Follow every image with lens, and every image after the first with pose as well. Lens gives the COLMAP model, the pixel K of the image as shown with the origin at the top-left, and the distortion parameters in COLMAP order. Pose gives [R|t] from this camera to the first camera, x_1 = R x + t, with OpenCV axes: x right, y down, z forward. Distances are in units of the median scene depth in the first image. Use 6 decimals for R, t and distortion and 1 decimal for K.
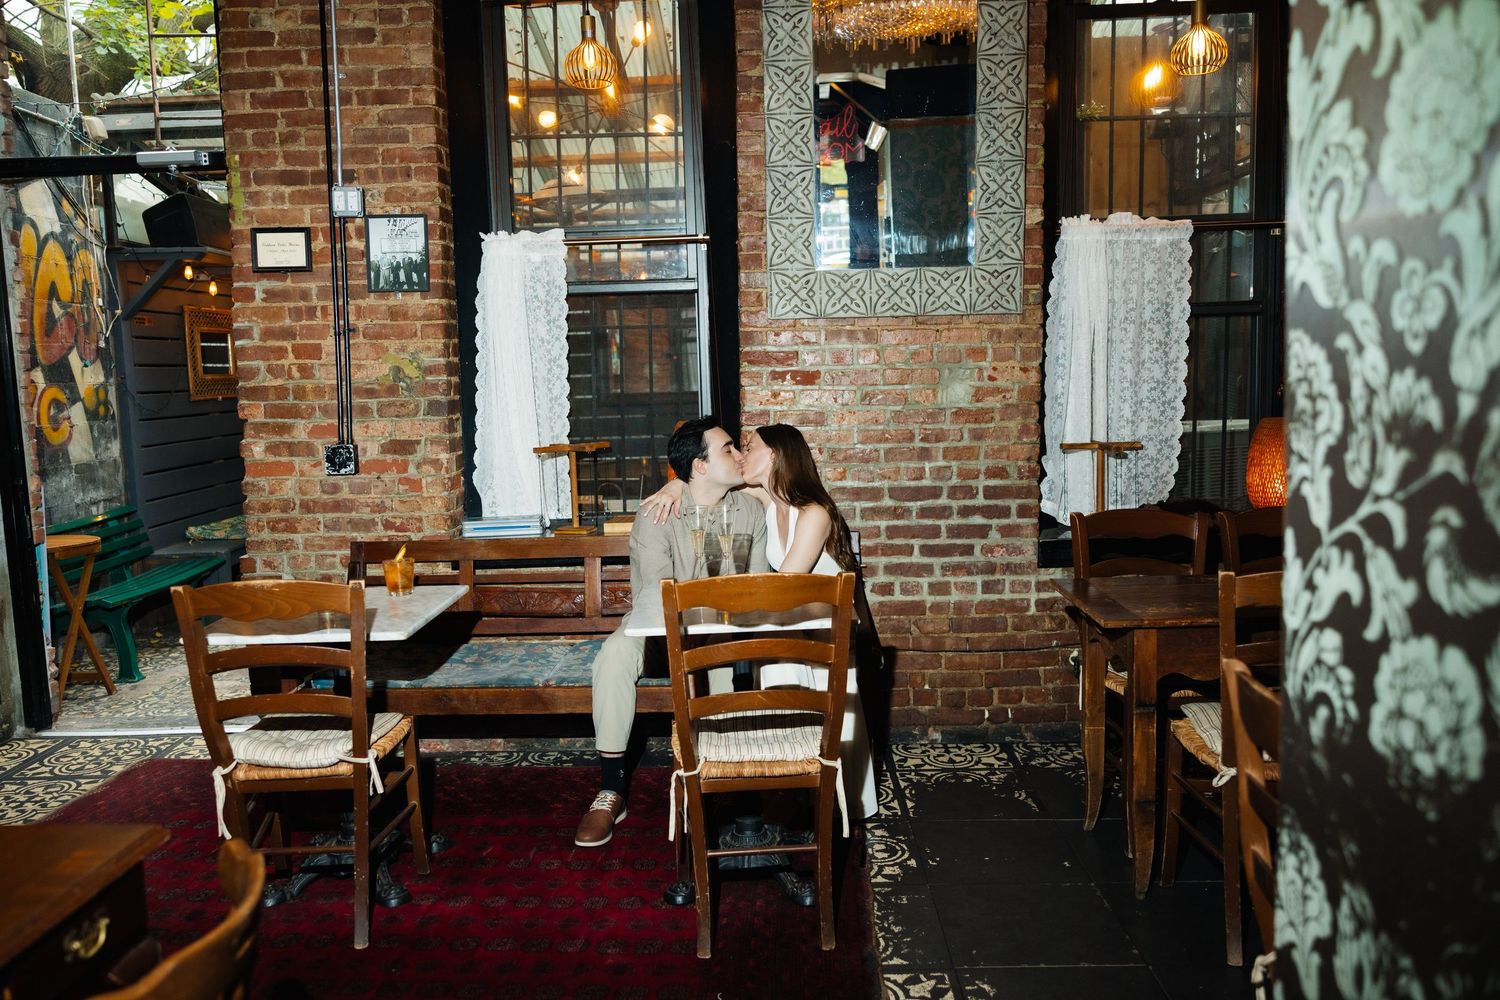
lens RADIAL K [[1201.5, 0, 768.8], [0, 1201.5, 497.2], [0, 0, 1]] dist [0.008017, 0.006372]
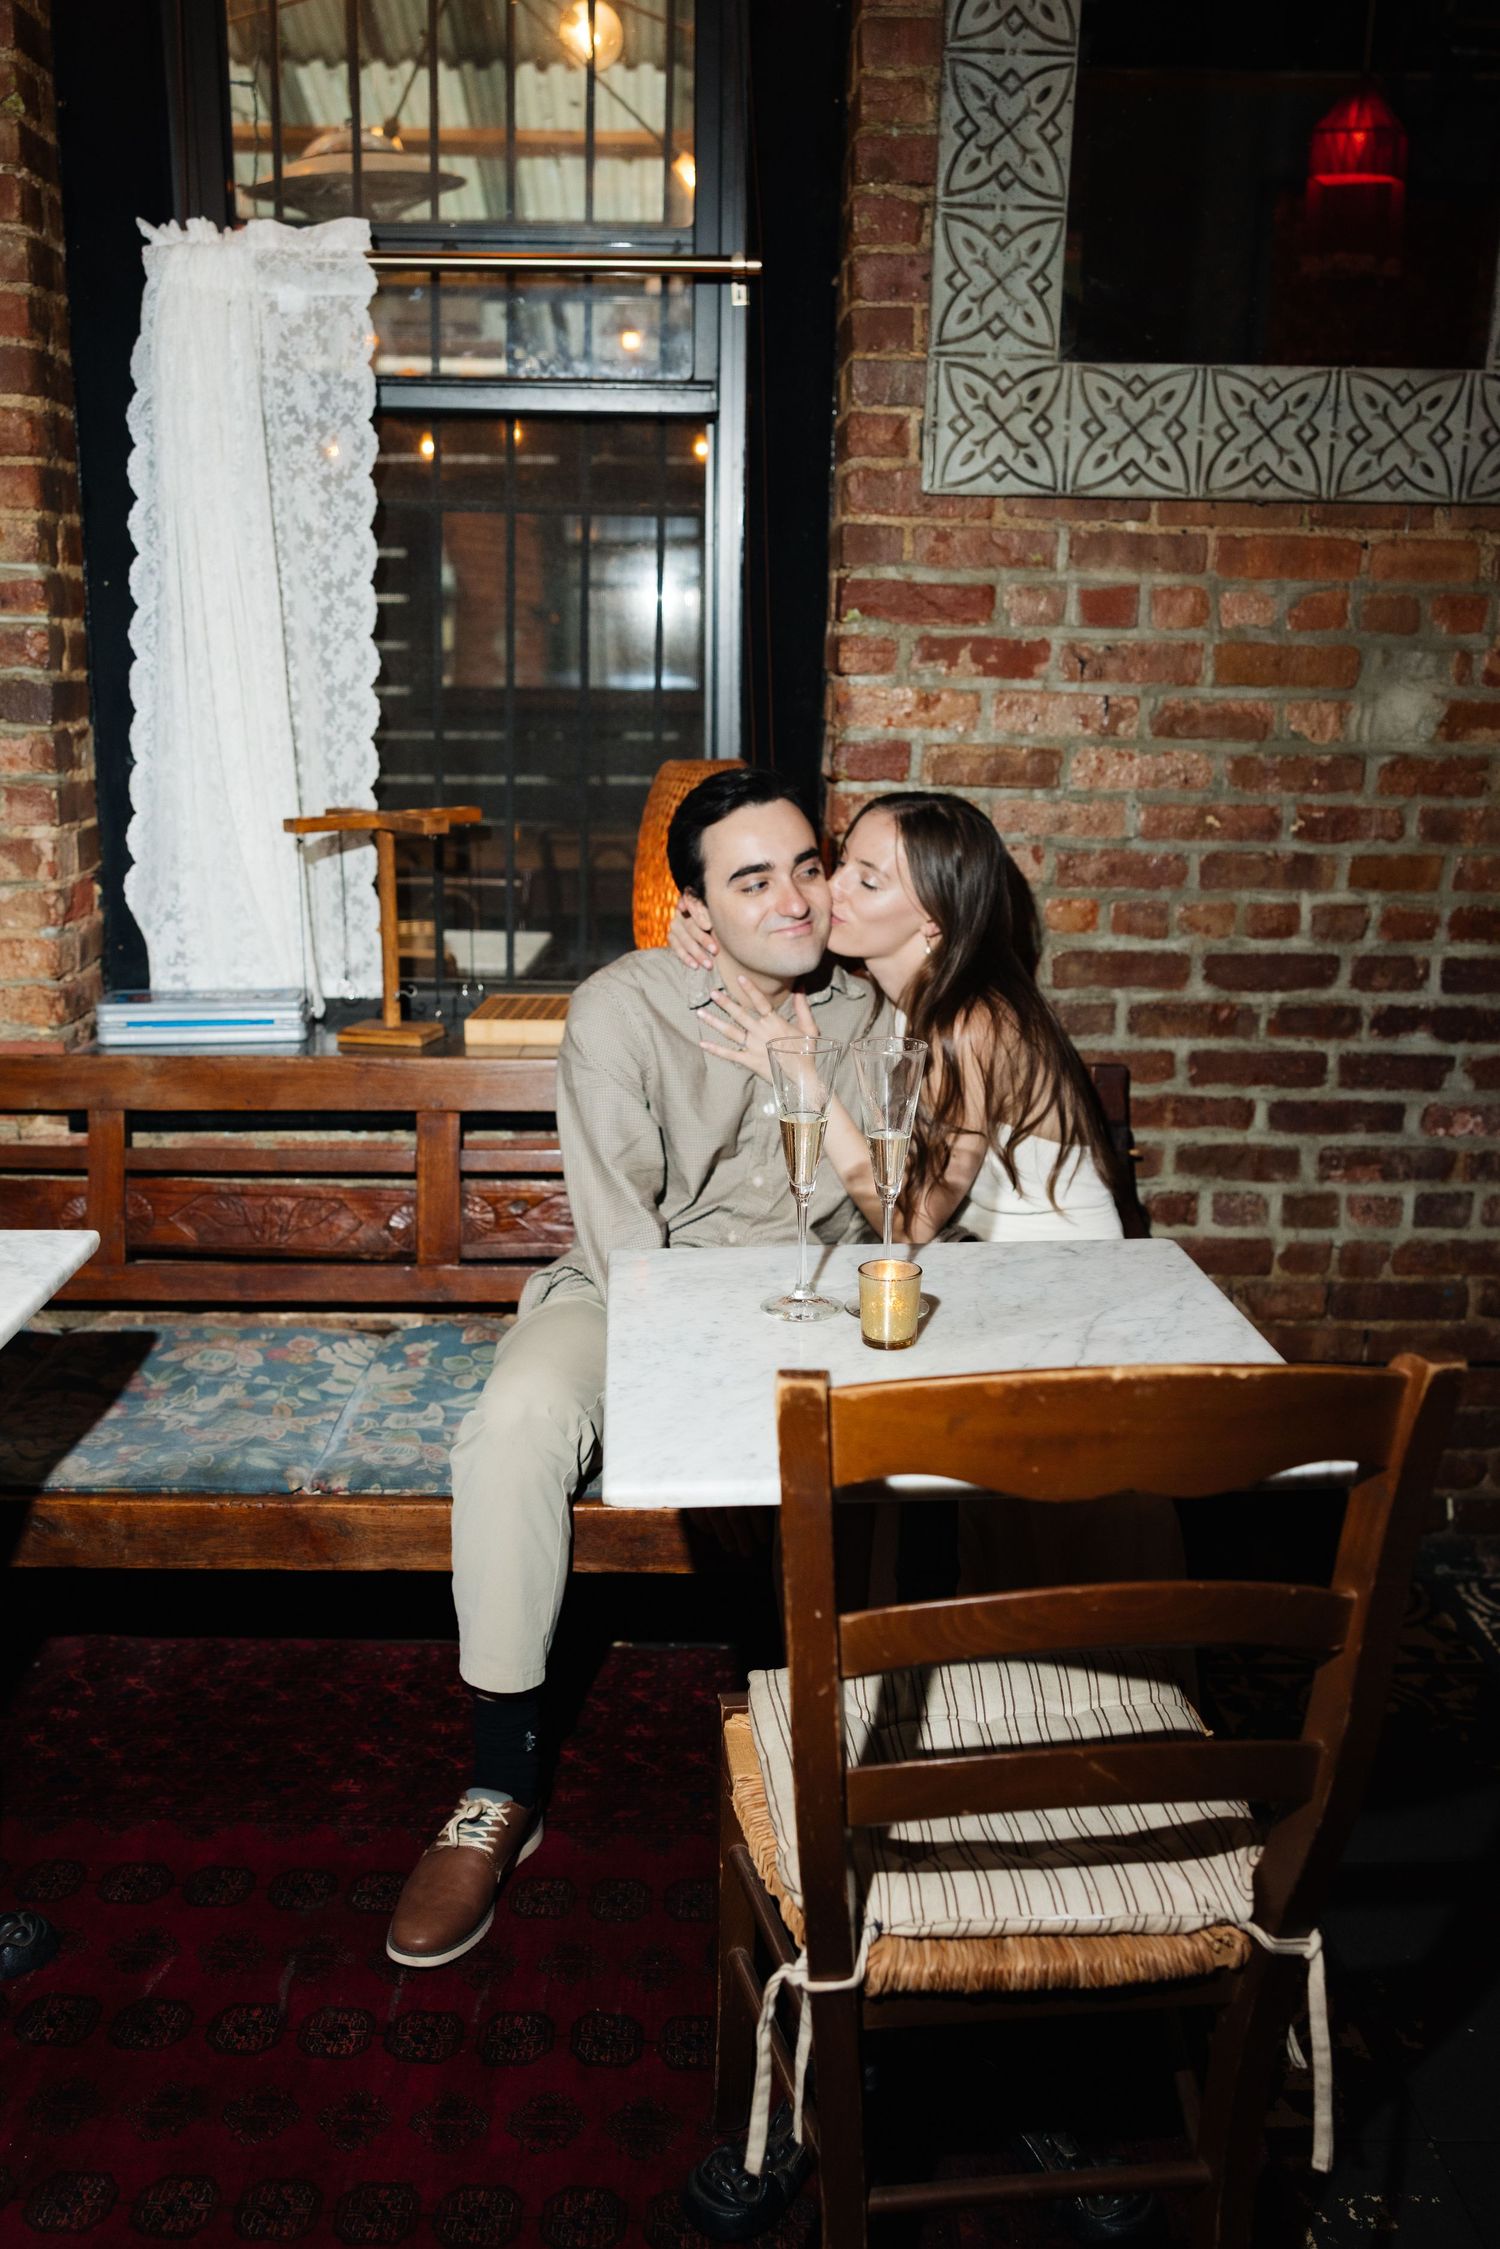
lens RADIAL K [[1906.0, 0, 750.0], [0, 1906.0, 1124.5], [0, 0, 1]] dist [-0.001150, 0.004393]
pose [[0.998045, 0.026702, 0.056500, -0.082601], [-0.033760, 0.991212, 0.127905, -0.027885], [-0.052588, -0.129563, 0.990176, 0.394071]]
